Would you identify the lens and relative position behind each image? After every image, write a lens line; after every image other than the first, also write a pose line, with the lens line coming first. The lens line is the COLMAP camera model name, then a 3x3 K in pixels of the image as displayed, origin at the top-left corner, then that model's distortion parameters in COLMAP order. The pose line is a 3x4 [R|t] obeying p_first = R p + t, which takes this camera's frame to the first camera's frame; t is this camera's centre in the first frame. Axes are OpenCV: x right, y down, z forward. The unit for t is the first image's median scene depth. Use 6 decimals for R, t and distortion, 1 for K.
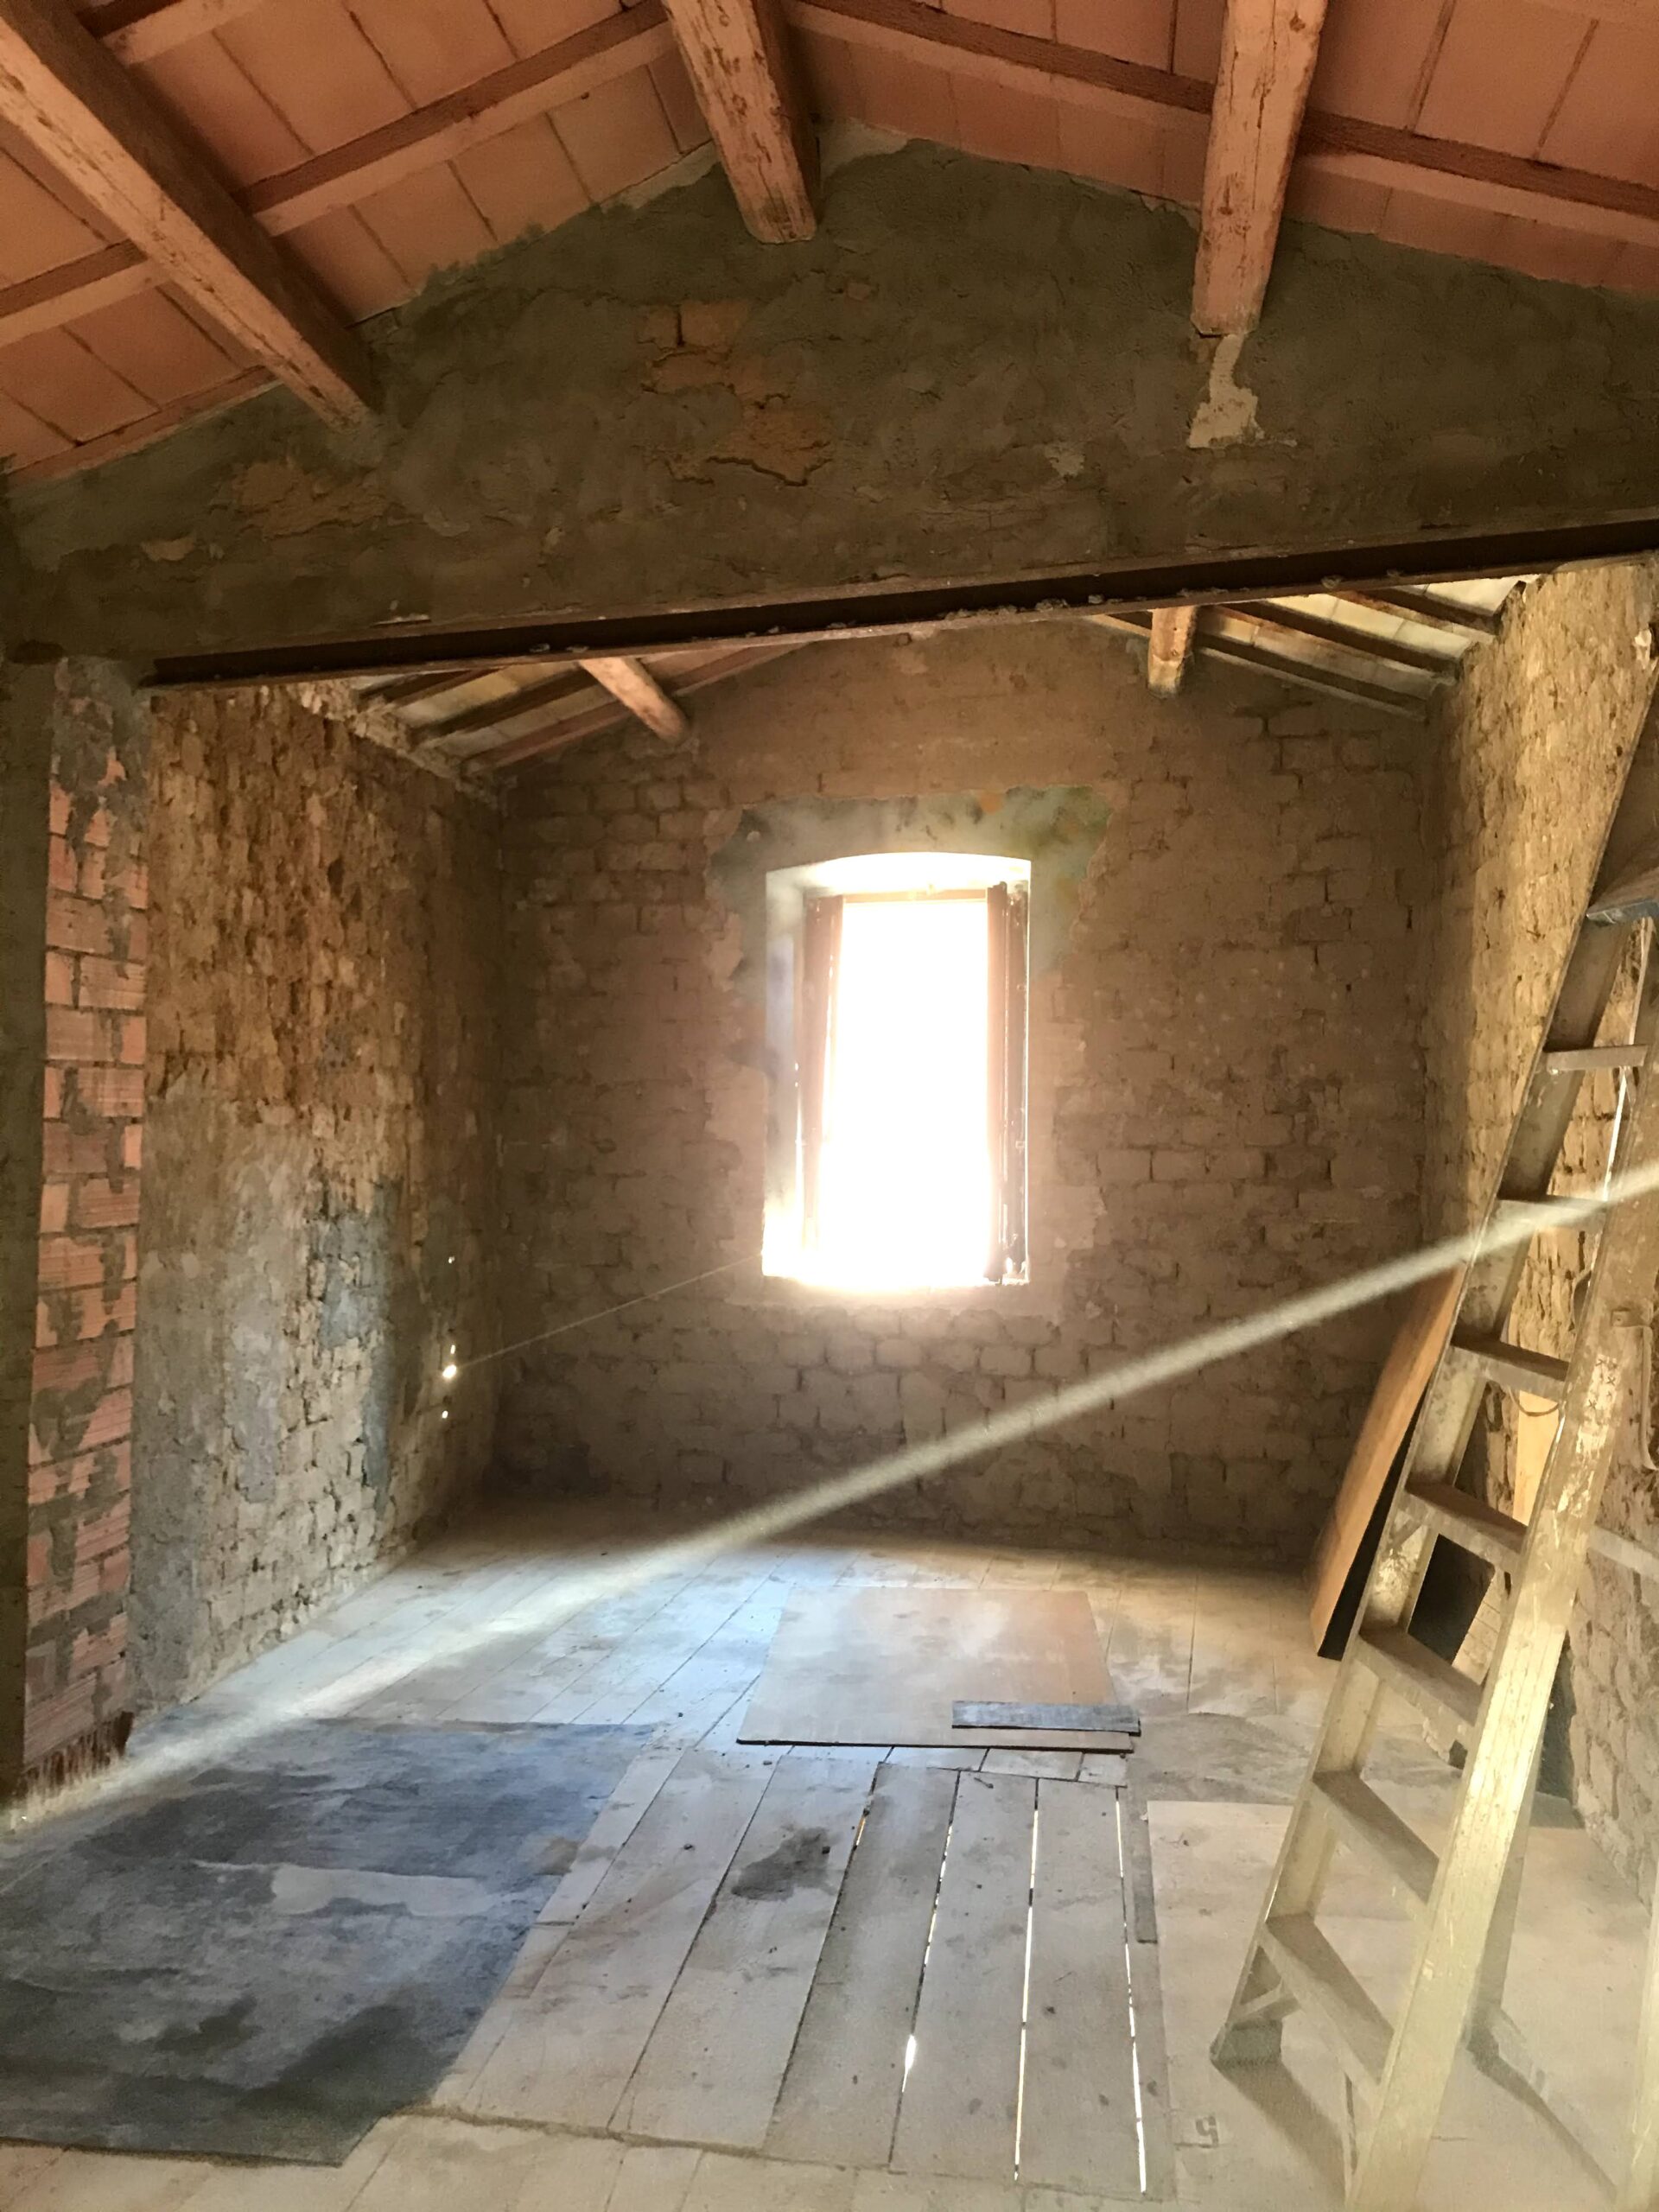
lens RADIAL K [[1809.1, 0, 829.5], [0, 1809.1, 1106.0], [0, 0, 1]] dist [0.163557, -0.688241]
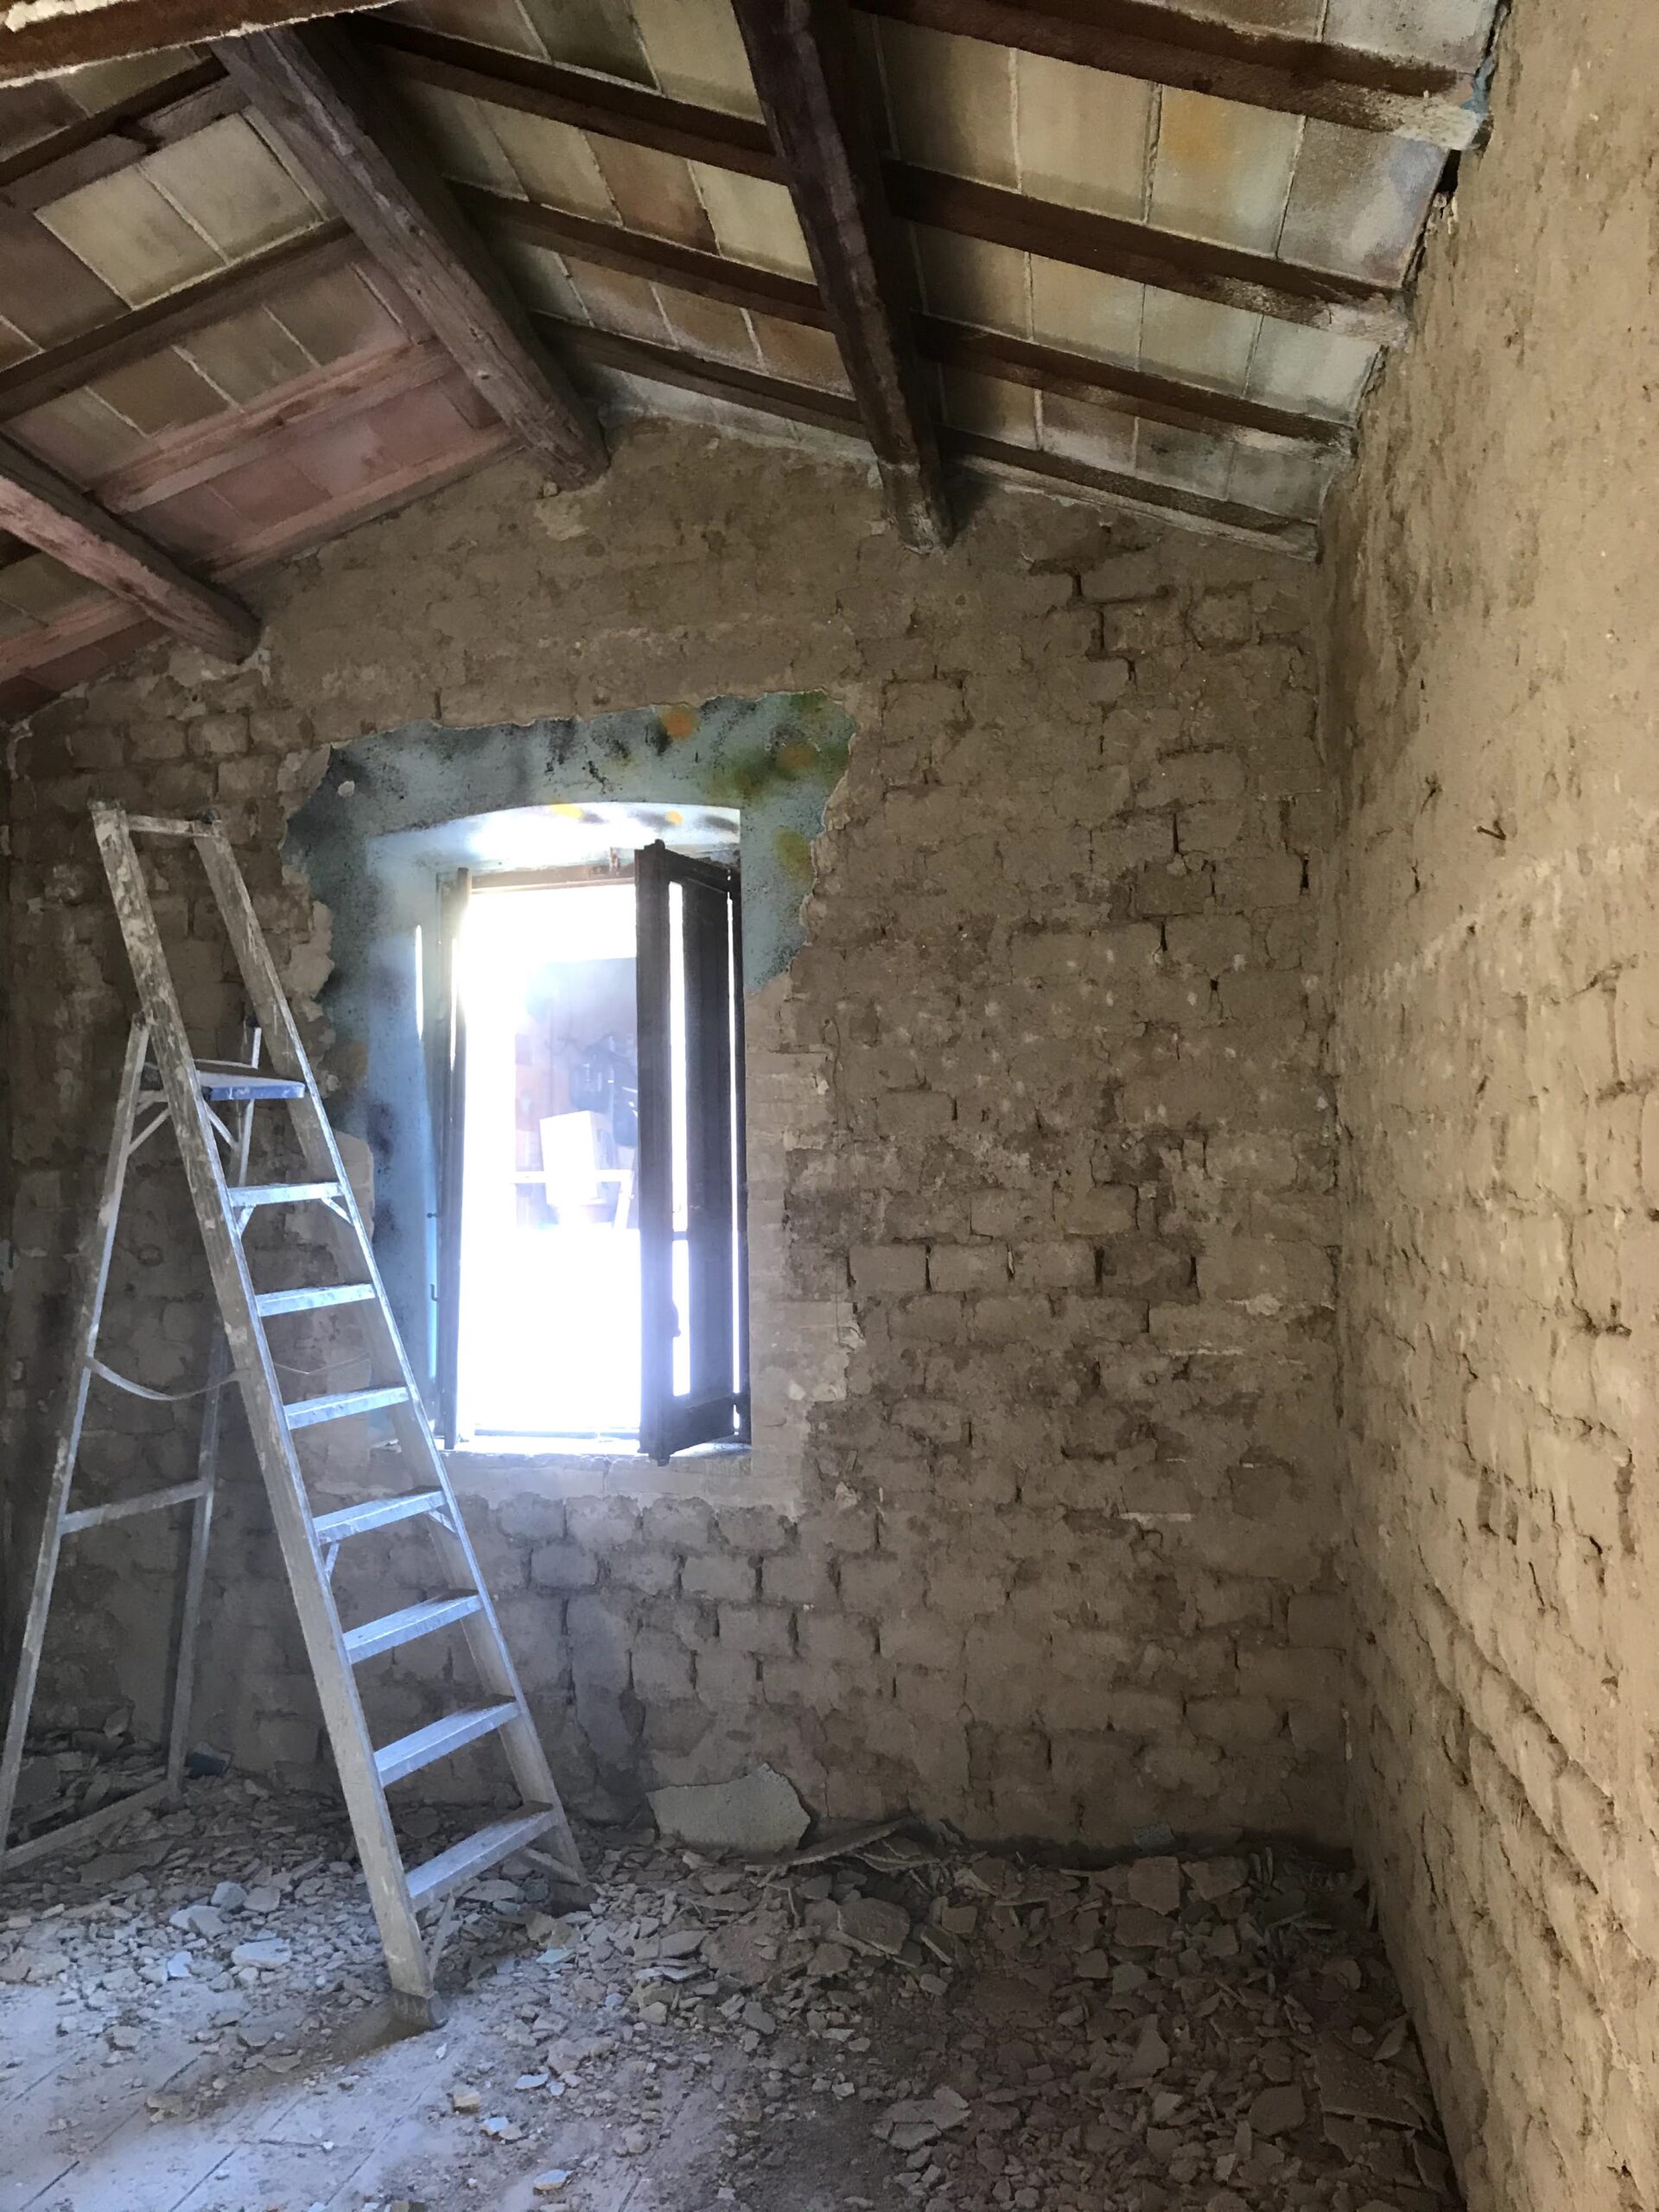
lens RADIAL K [[1802.0, 0, 849.0], [0, 1802.0, 1106.2], [0, 0, 1]] dist [0.056979, -0.067200]
pose [[0.999785, -0.020691, 0.001104, 0.150415], [0.020720, 0.998558, -0.049520, 0.006025], [-0.000078, 0.049533, 0.998773, 0.359532]]
